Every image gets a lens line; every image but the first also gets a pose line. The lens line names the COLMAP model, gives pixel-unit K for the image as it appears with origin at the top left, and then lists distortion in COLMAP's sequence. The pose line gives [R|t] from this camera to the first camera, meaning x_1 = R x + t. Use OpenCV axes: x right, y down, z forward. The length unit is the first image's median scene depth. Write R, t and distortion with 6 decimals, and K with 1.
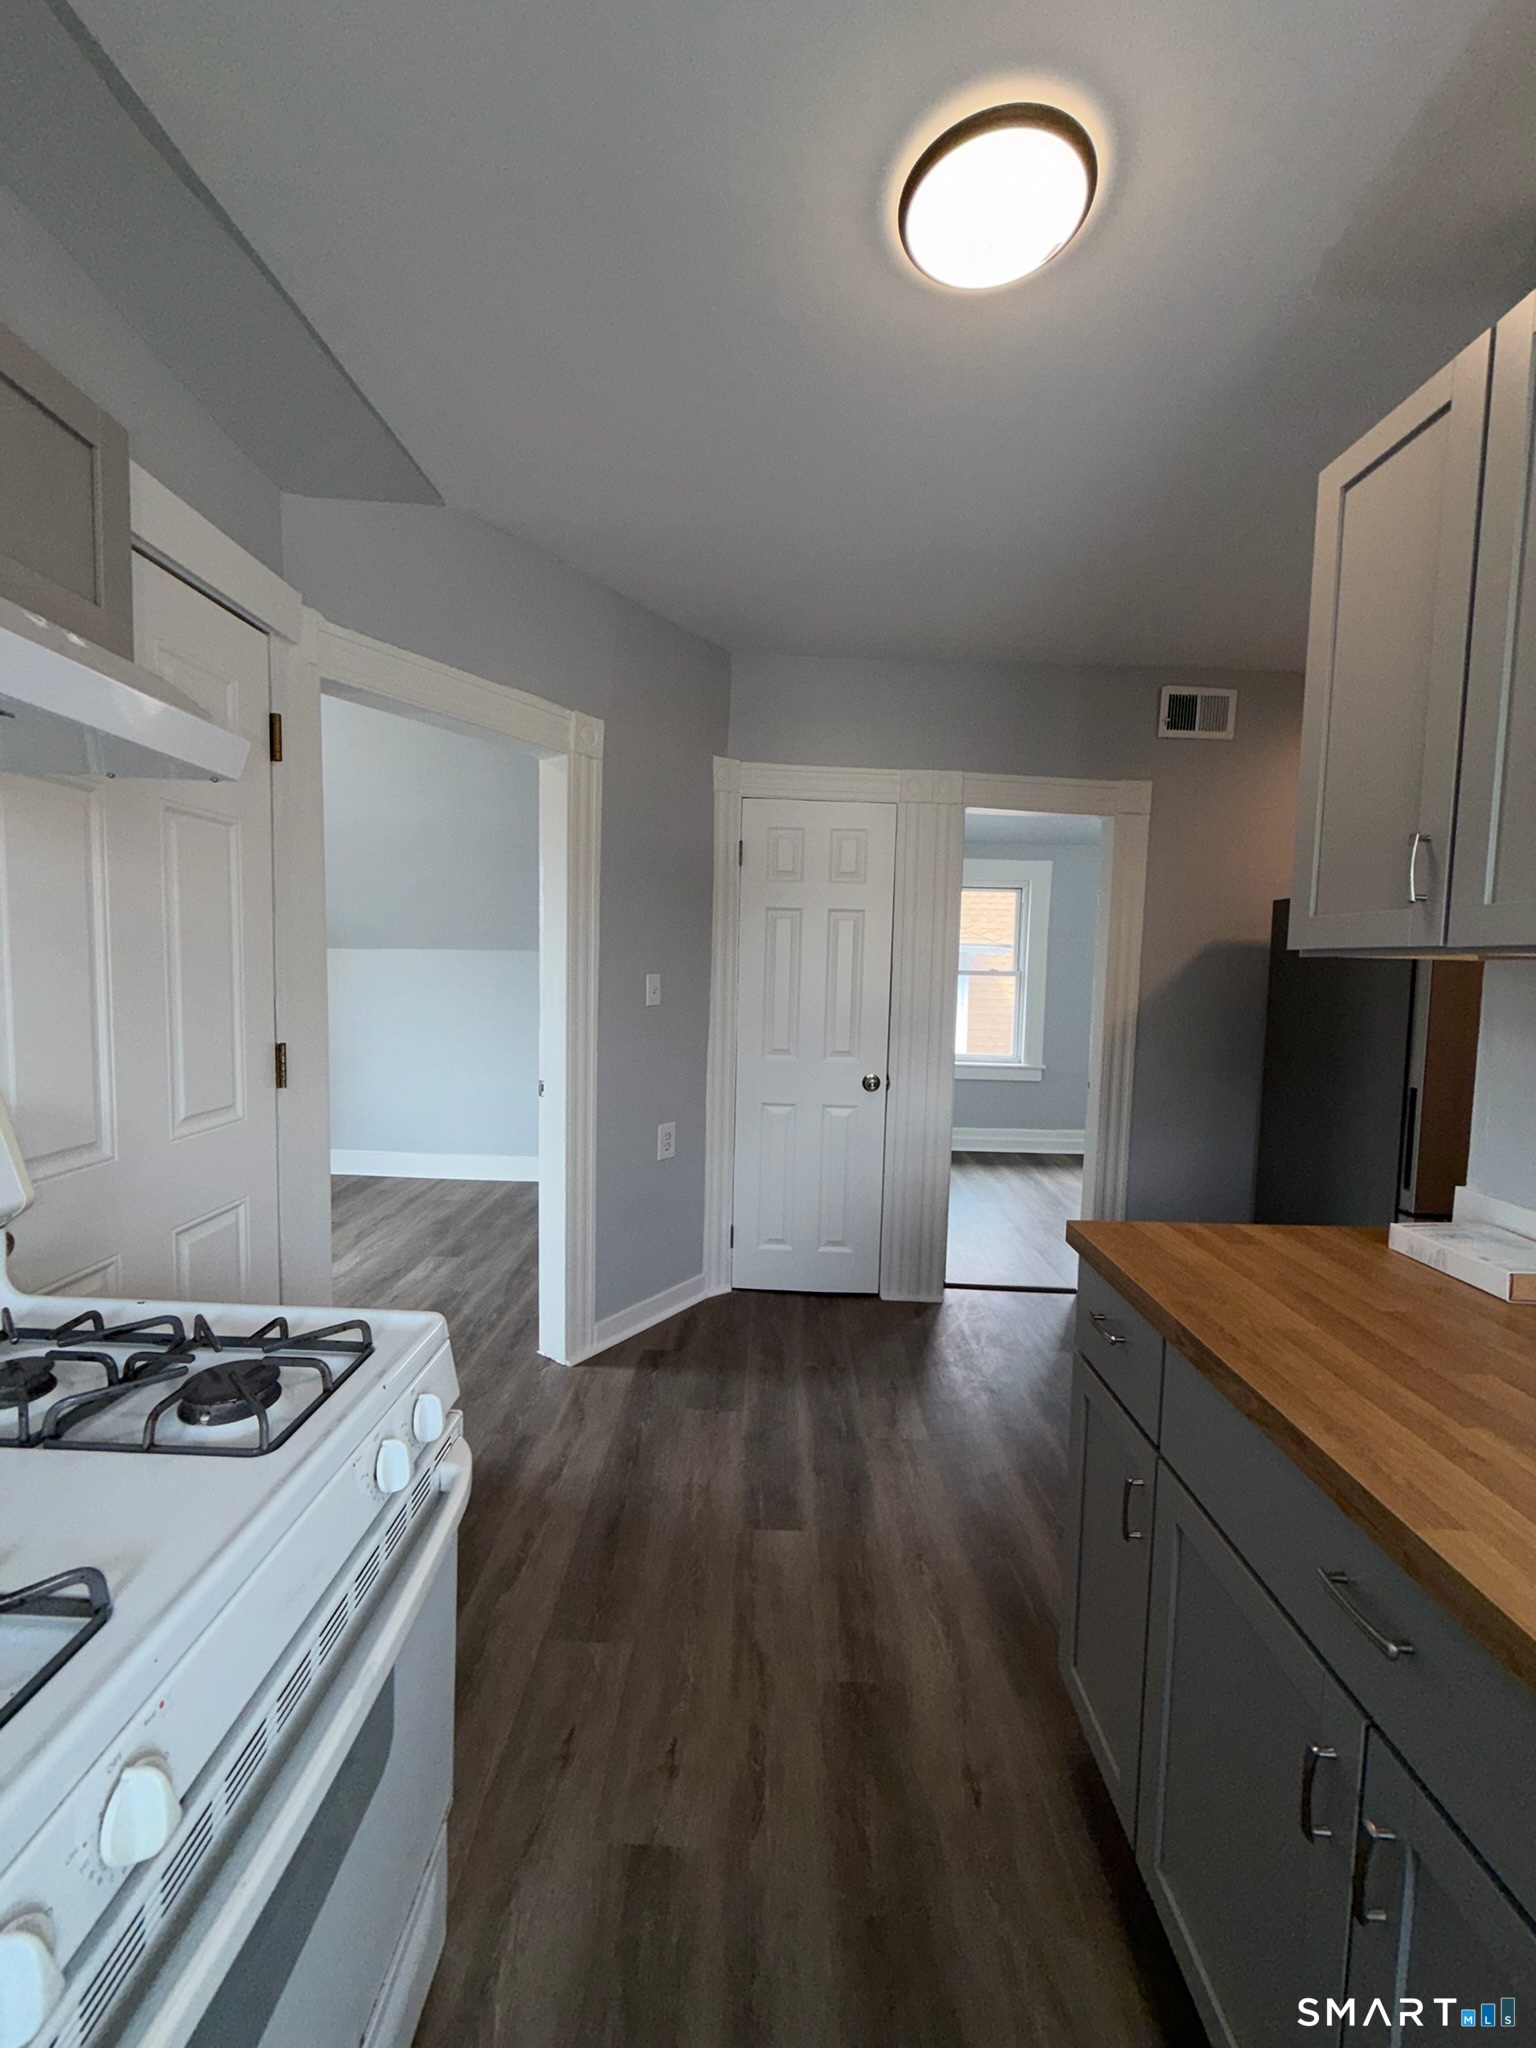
lens RADIAL K [[816.5, 0, 767.2], [0, 816.5, 1018.9], [0, 0, 1]] dist [-0.009889, 0.000125]
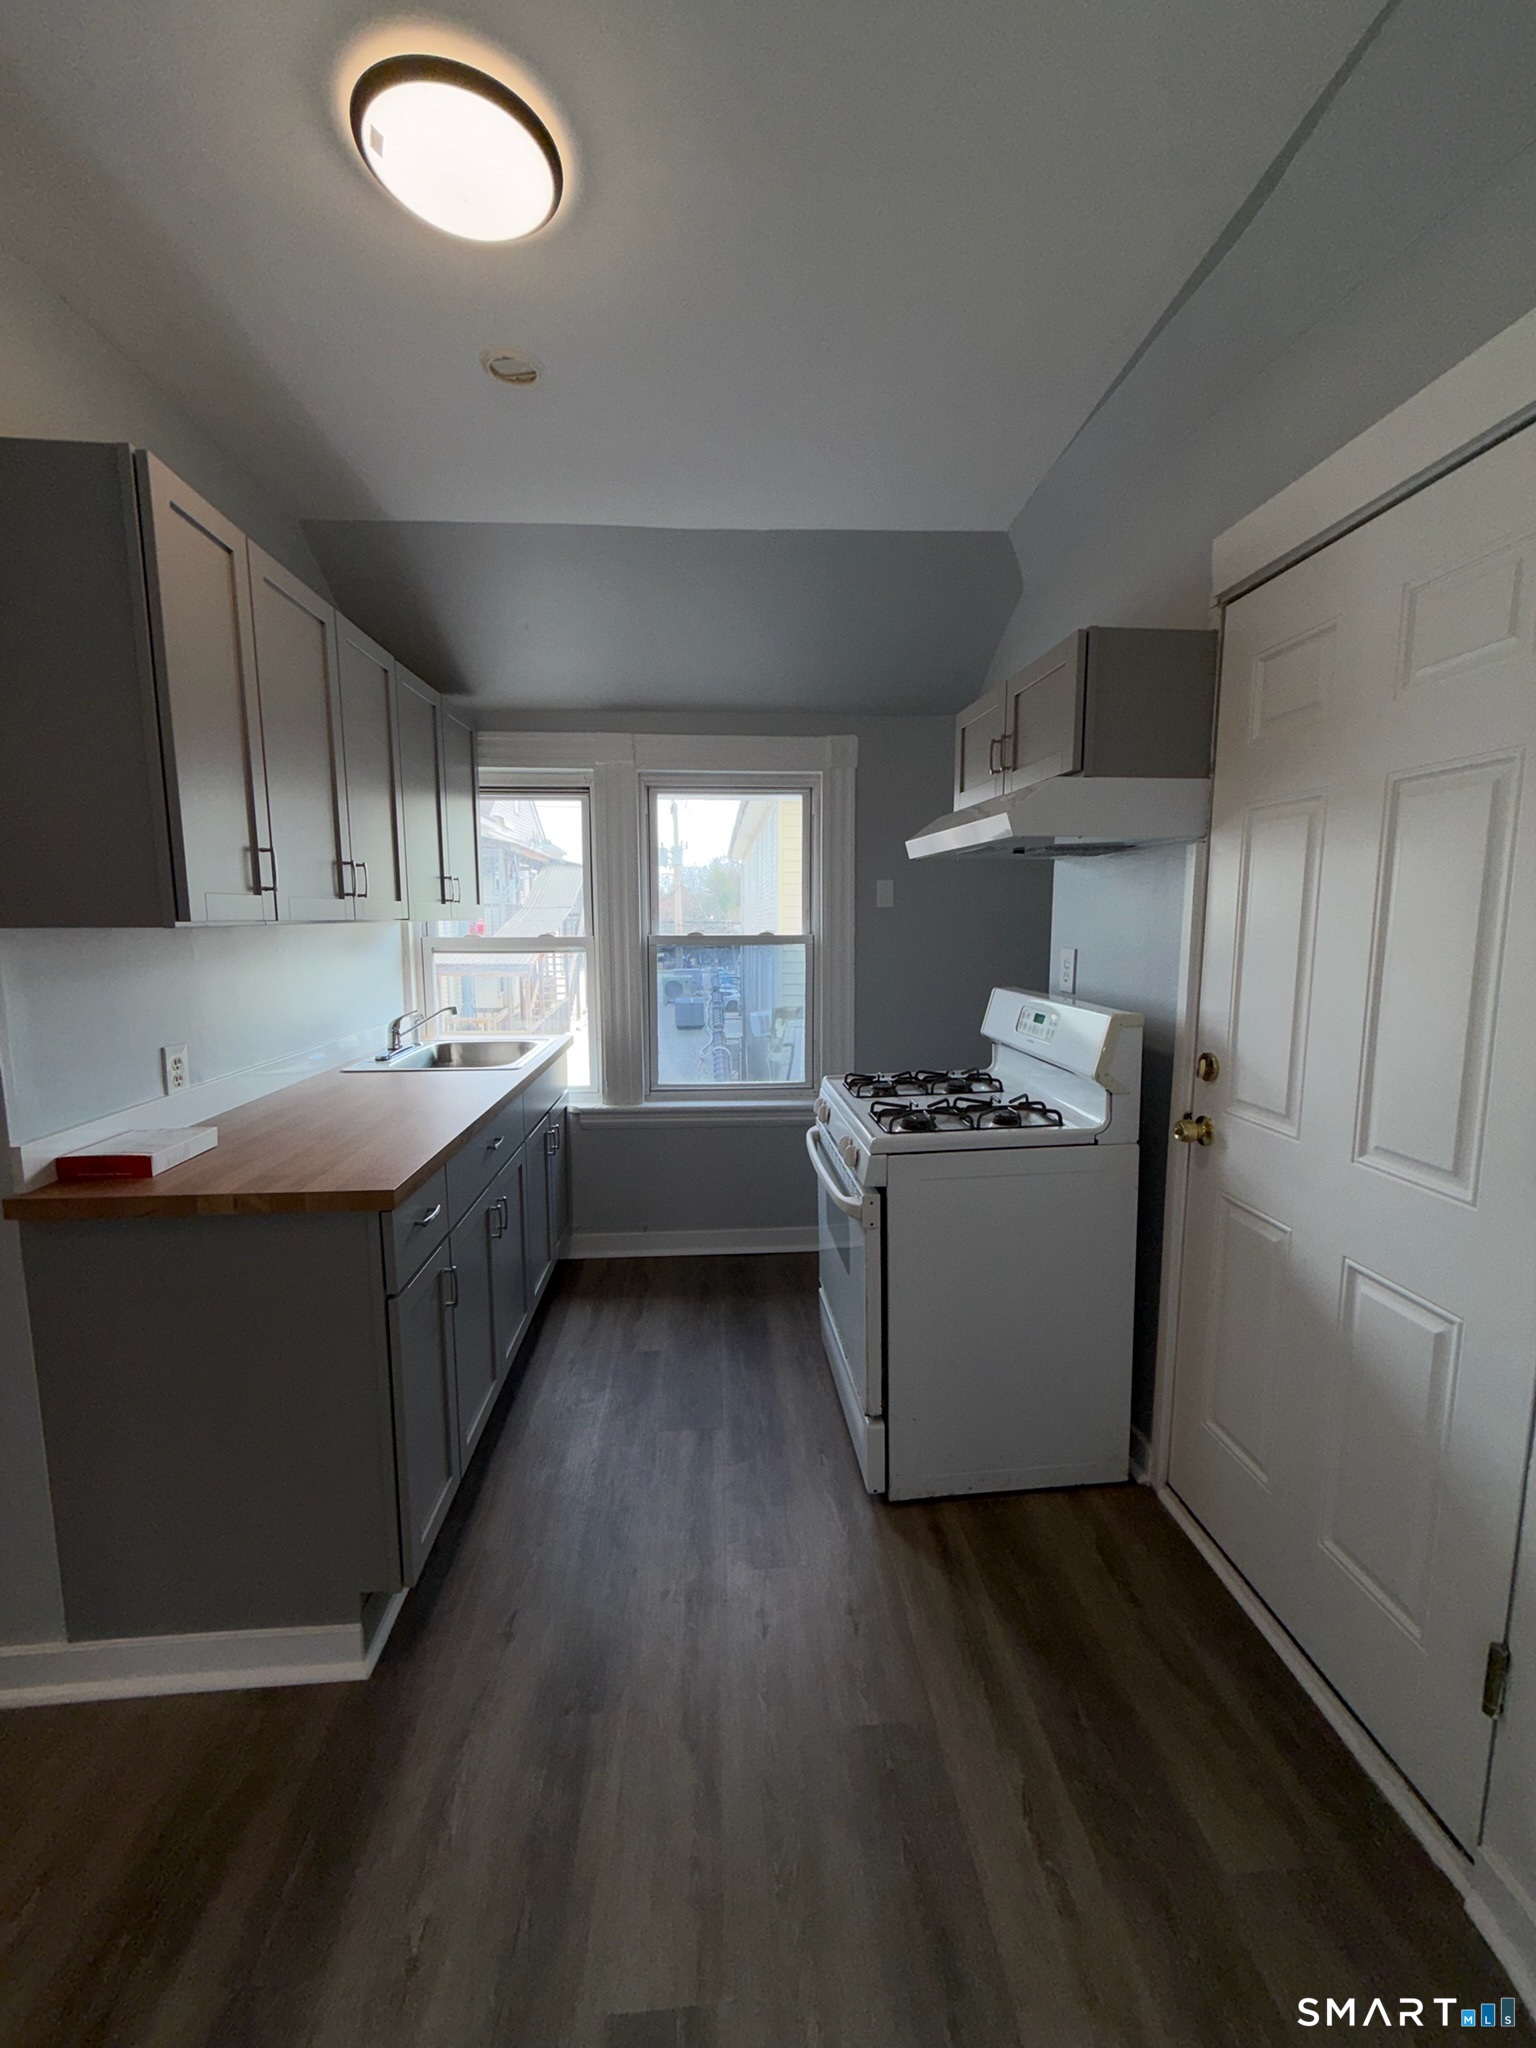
lens RADIAL K [[818.5, 0, 771.1], [0, 818.5, 1017.8], [0, 0, 1]] dist [0.000885, 0.000174]
pose [[-0.995747, -0.009917, -0.091594, -0.005976], [-0.027573, 0.980697, 0.193580, -0.081536], [0.087906, 0.195282, -0.976800, 0.911635]]
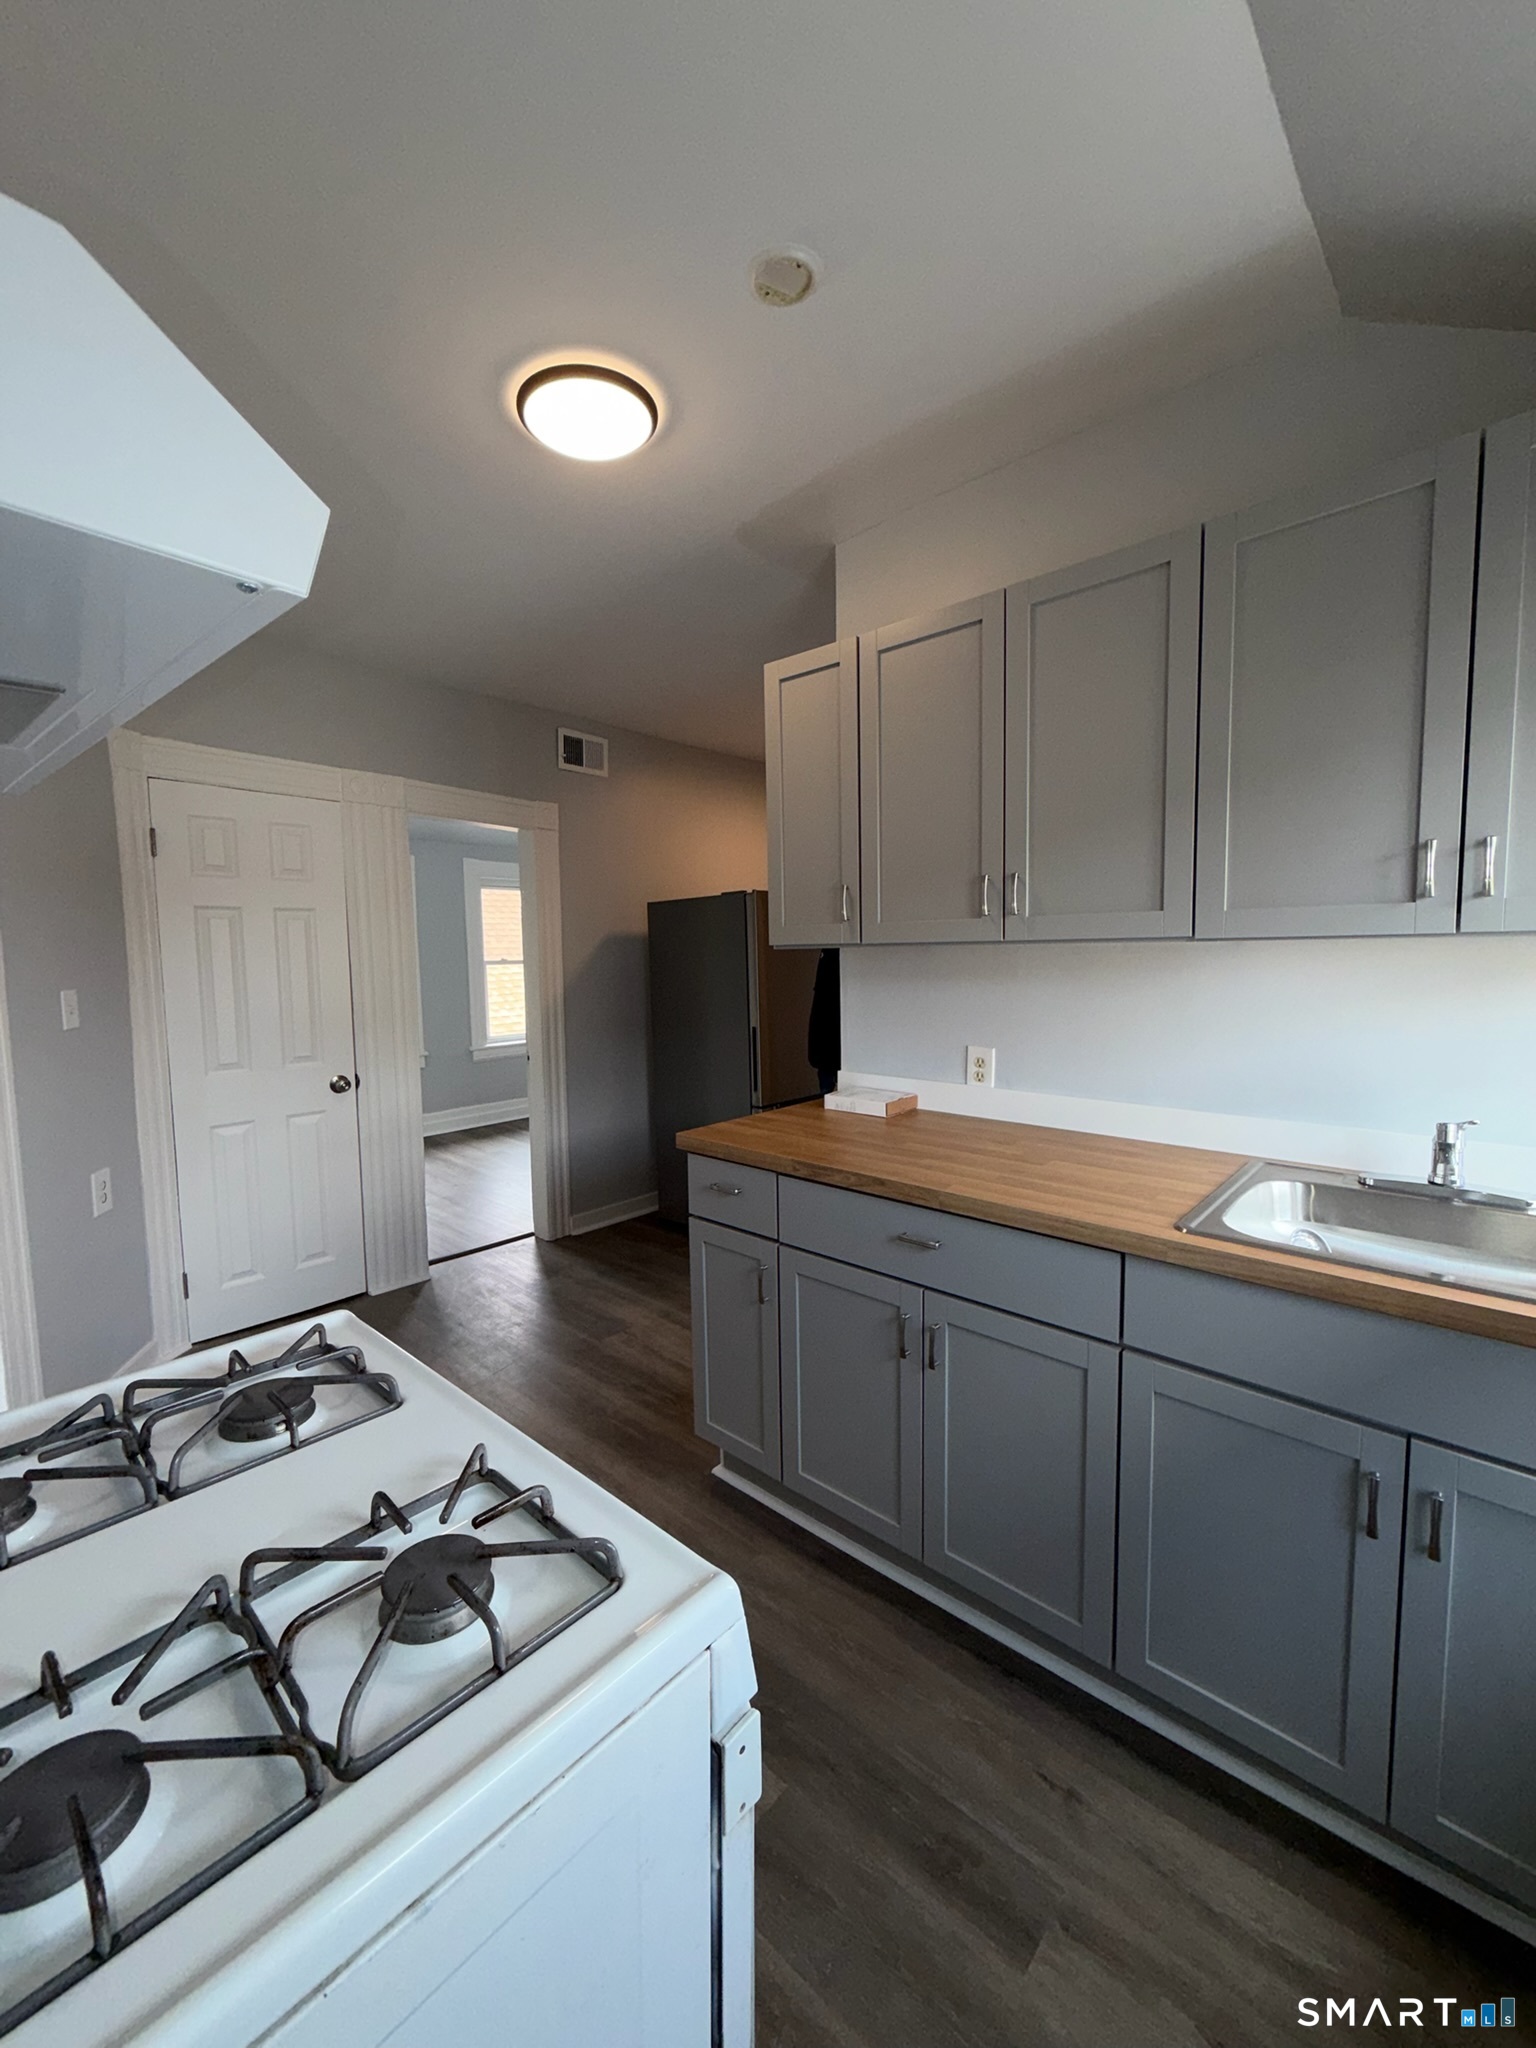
lens RADIAL K [[818.5, 0, 771.1], [0, 818.5, 1017.8], [0, 0, 1]] dist [0.000885, 0.000174]
pose [[0.658929, -0.098860, 0.745680, -0.275901], [0.085245, 0.994754, 0.056553, -0.013976], [-0.747359, 0.026301, 0.663900, -0.054391]]
